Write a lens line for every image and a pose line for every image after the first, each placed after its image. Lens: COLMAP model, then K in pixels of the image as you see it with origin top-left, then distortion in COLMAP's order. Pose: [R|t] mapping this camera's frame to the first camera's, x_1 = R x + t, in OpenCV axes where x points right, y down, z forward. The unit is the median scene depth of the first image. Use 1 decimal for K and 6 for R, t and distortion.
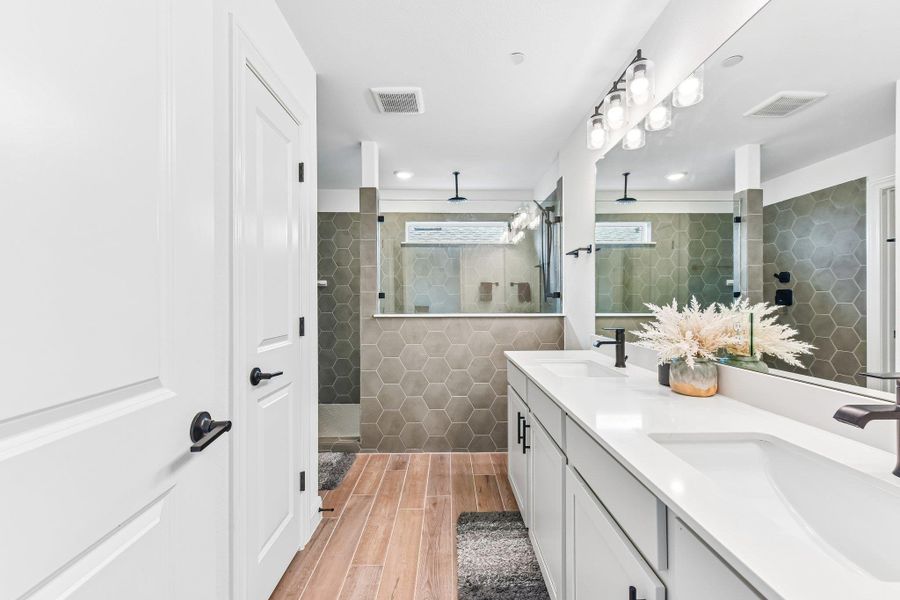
lens RADIAL K [[359.9, 0, 450.9], [0, 359.9, 298.7], [0, 0, 1]] dist [0.001666, -0.000408]
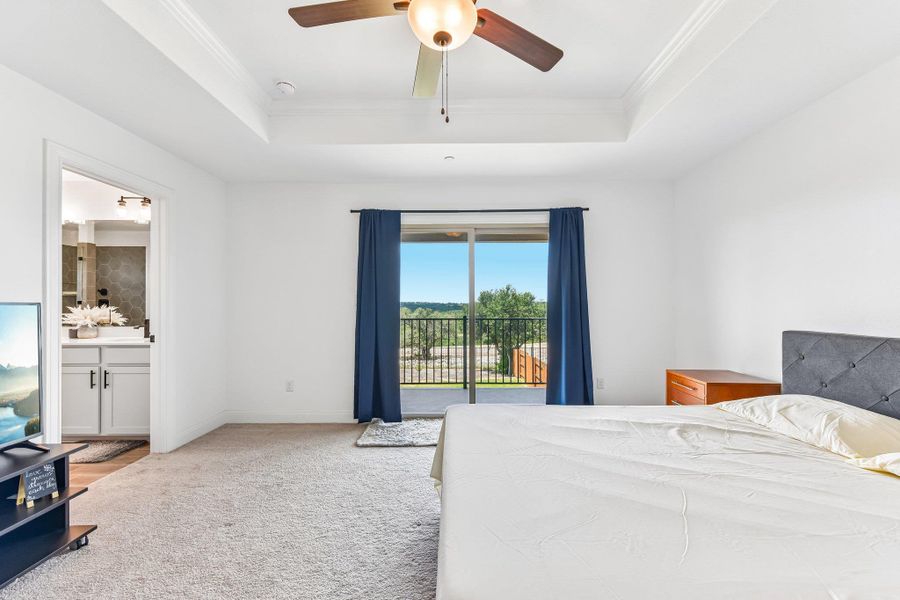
lens RADIAL K [[359.9, 0, 450.5], [0, 359.9, 302.3], [0, 0, 1]] dist [0.001666, -0.000408]
pose [[0.023066, 0.012089, 0.999661, -0.895972], [-0.006052, 0.999910, -0.011952, -0.001890], [-0.999716, -0.005774, 0.023137, -0.820277]]
